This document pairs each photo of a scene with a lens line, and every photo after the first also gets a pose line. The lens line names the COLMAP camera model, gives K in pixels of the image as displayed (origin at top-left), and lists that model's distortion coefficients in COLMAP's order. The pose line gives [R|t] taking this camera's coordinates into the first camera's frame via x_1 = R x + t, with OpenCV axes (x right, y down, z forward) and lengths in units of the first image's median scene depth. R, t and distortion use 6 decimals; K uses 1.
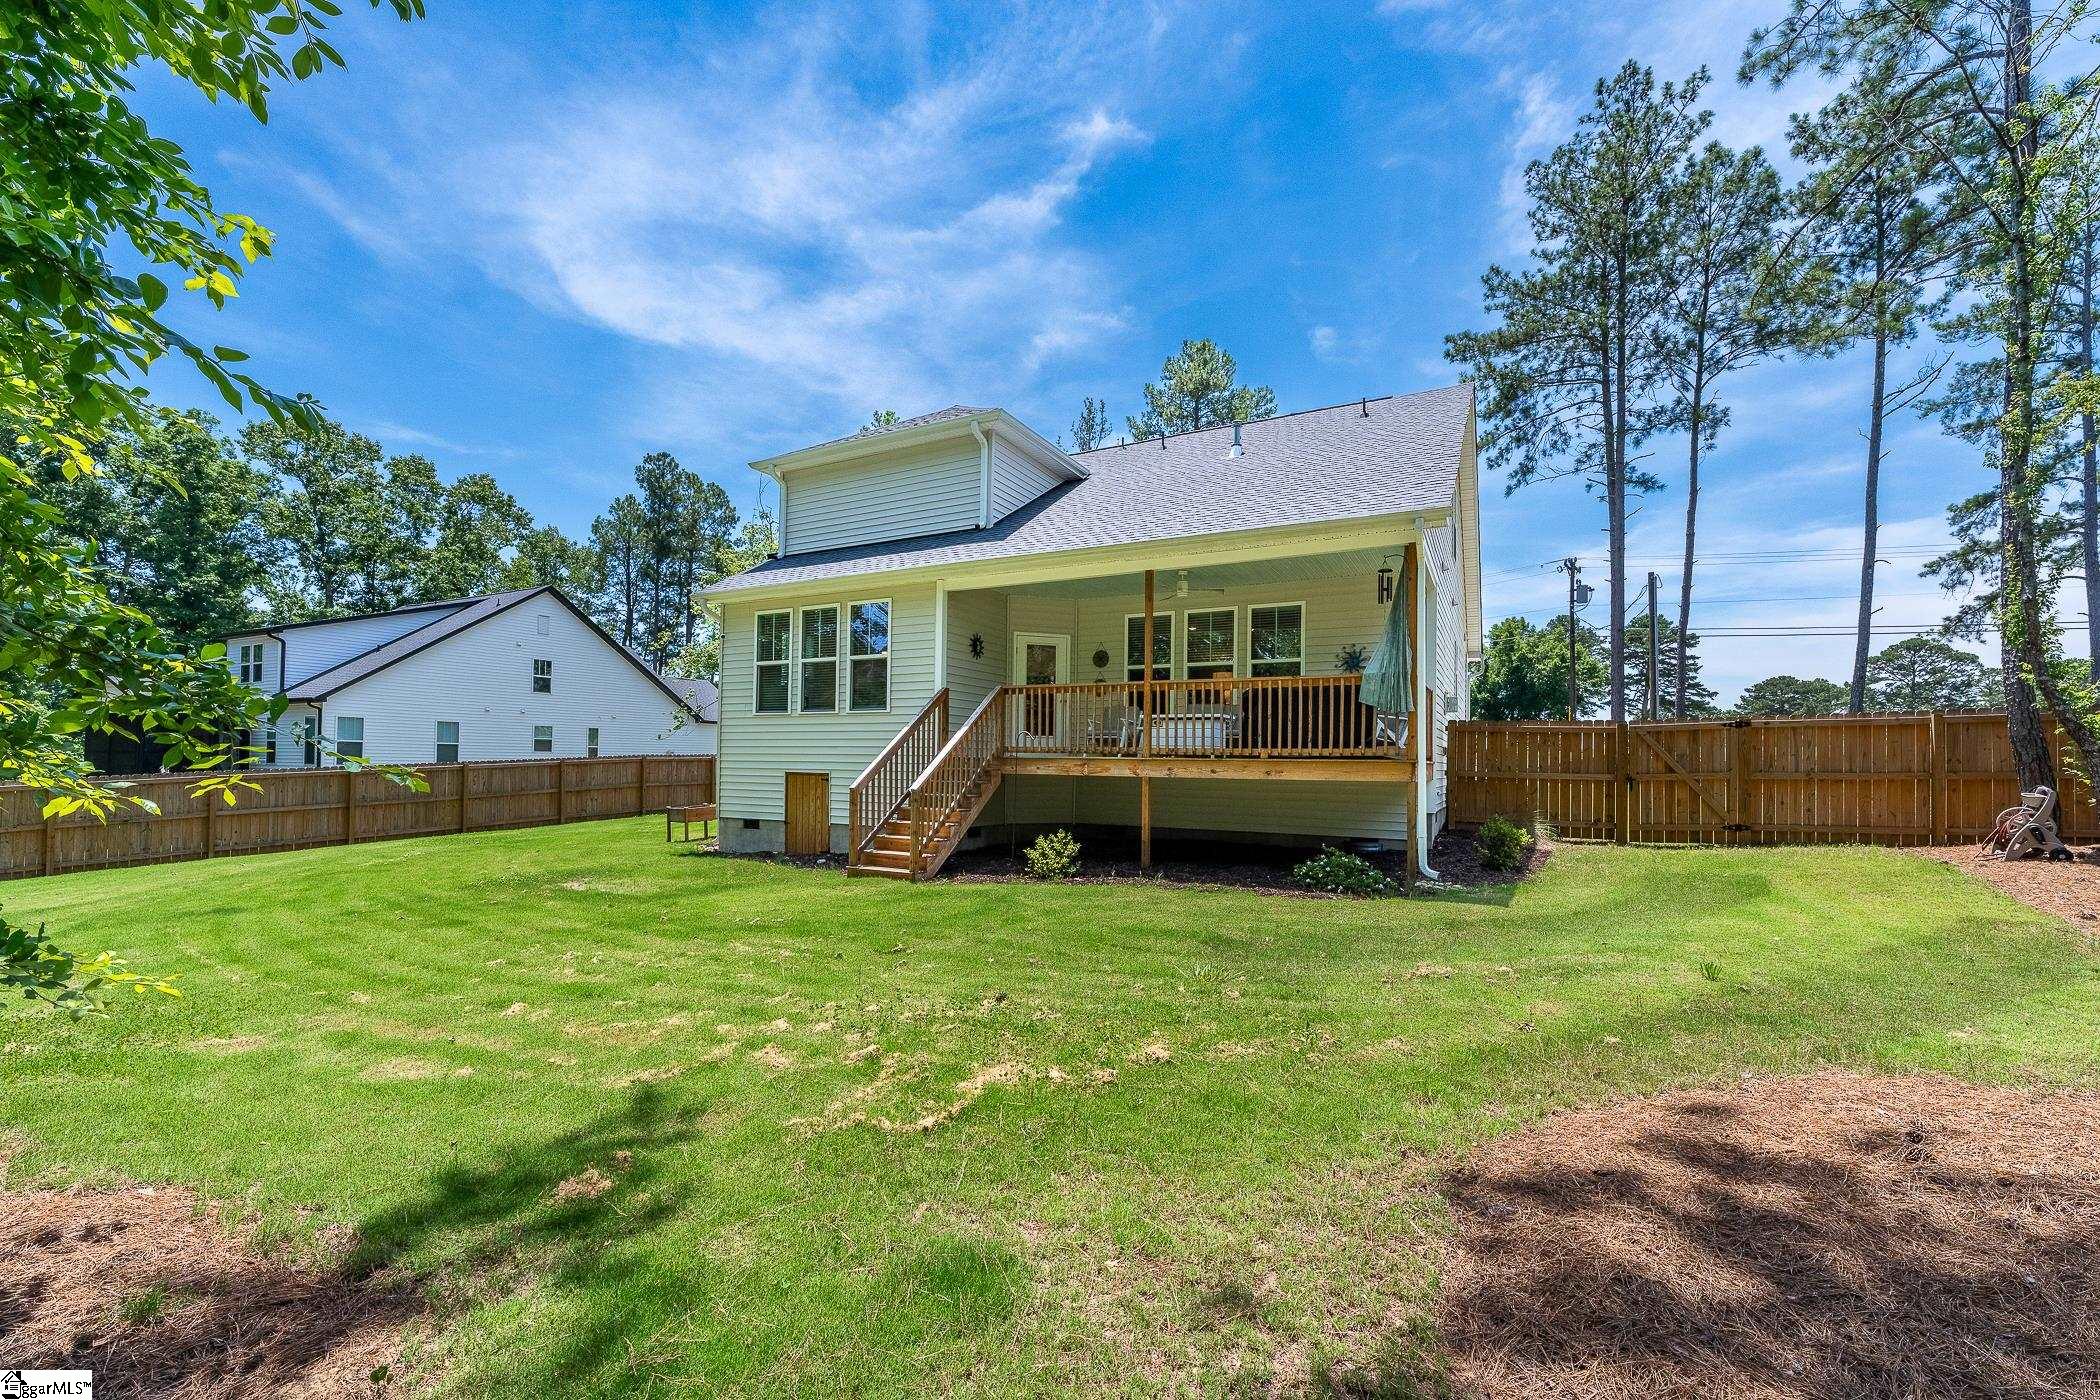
lens RADIAL K [[856.9, 0, 1049.1], [0, 856.9, 762.7], [0, 0, 1]] dist [-0.000035, -0.000086]
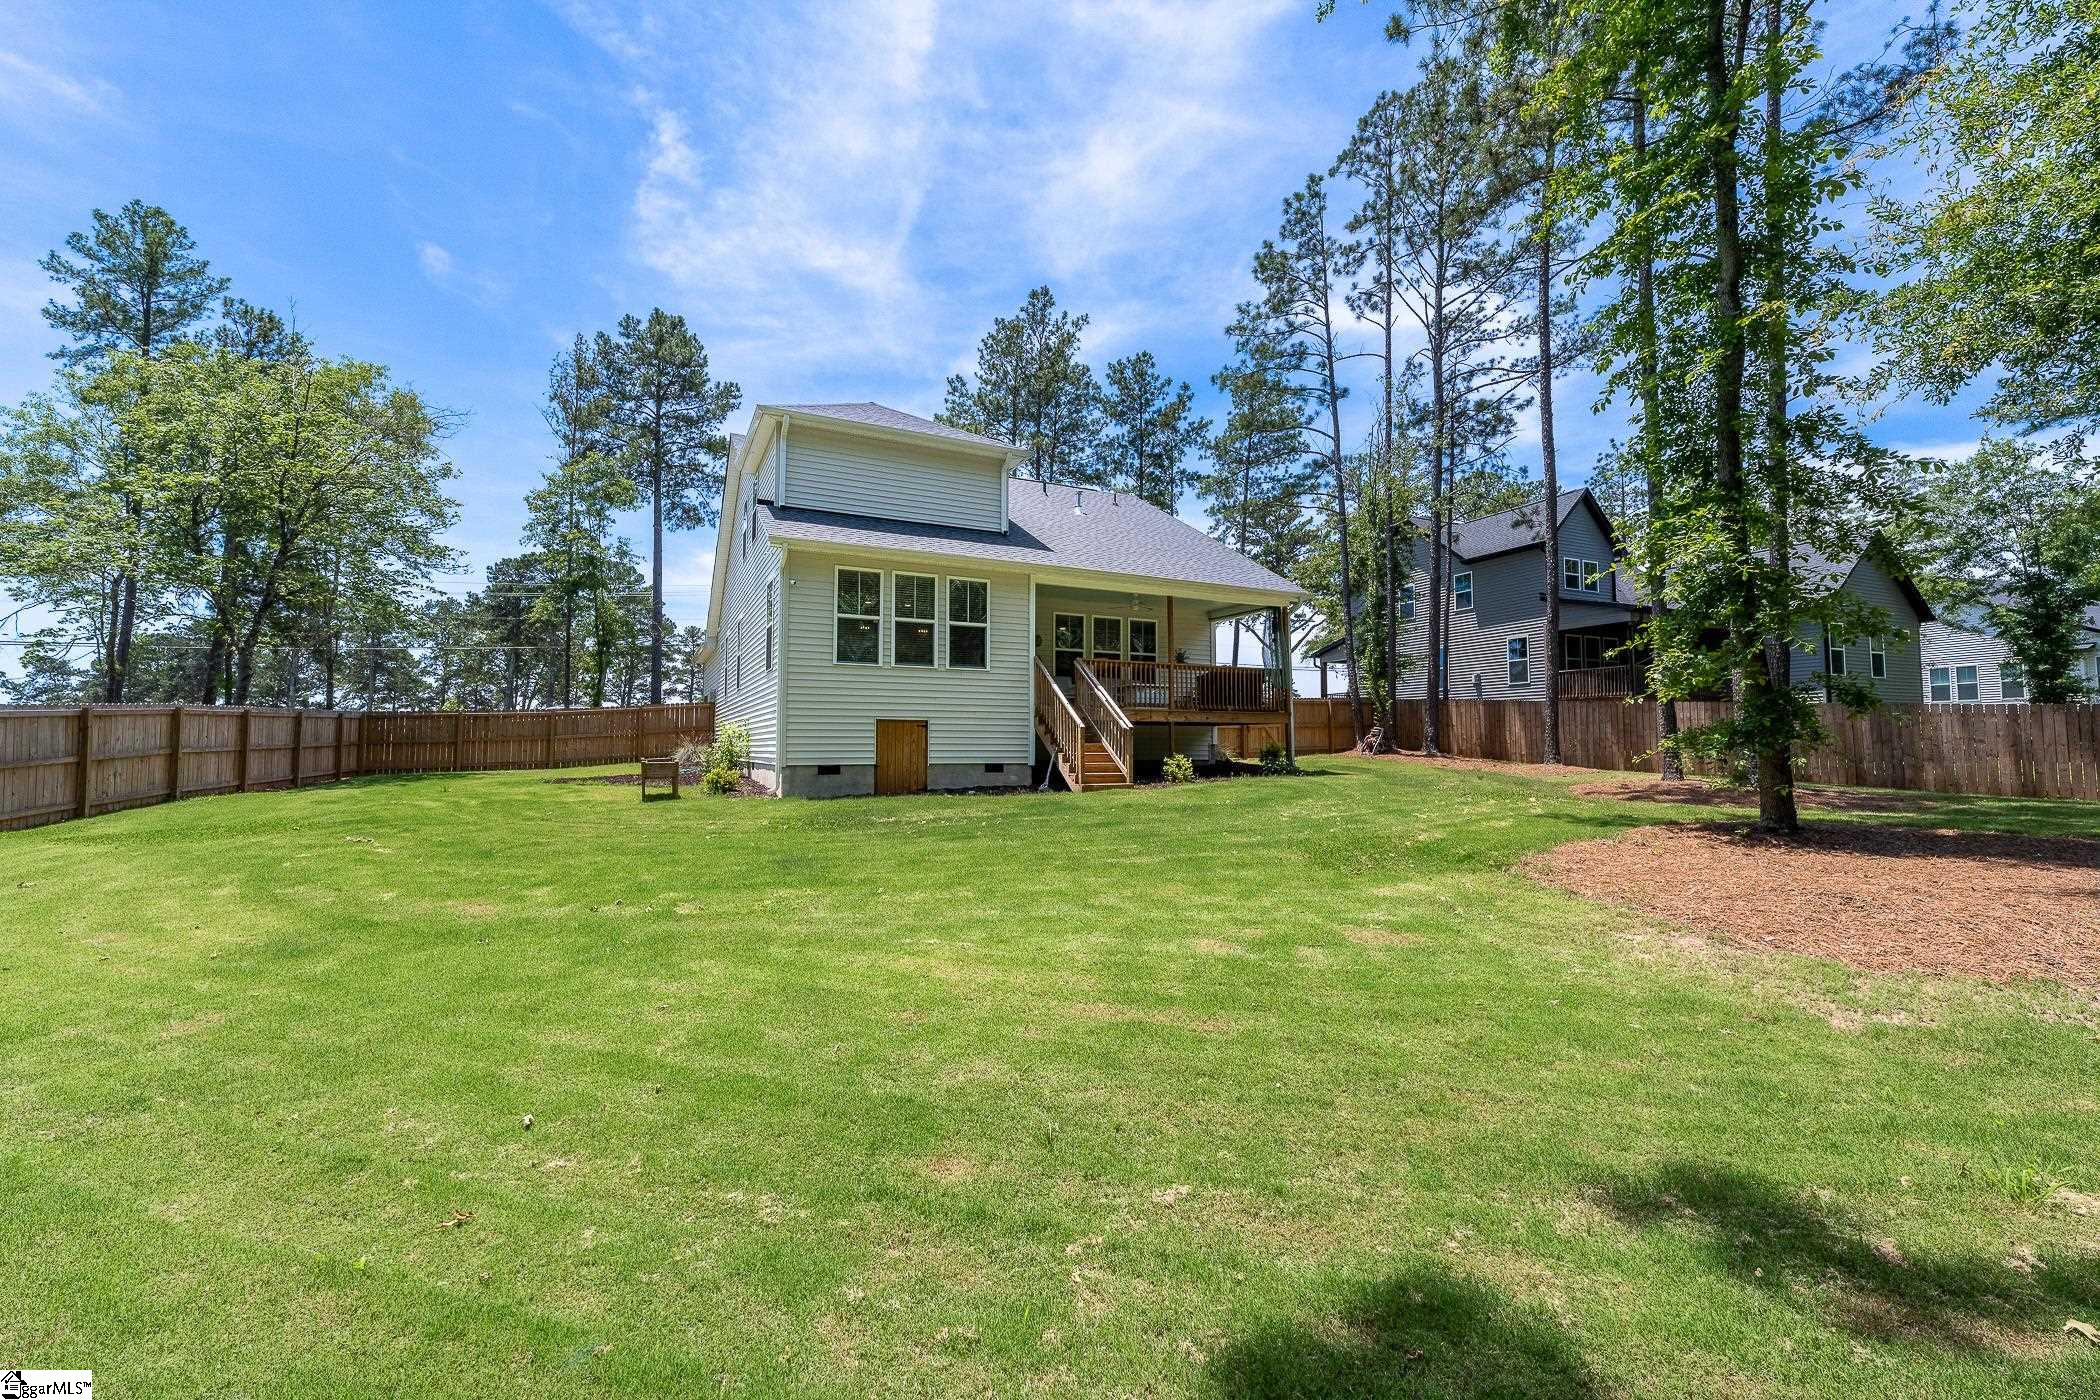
lens RADIAL K [[824.5, 0, 1056.3], [0, 824.5, 729.7], [0, 0, 1]] dist [-0.001502, -0.000324]
pose [[0.575202, 0.002864, 0.818007, -1.065981], [0.008224, 0.999923, -0.009284, 0.036915], [-0.817970, 0.012068, 0.575134, 0.223122]]
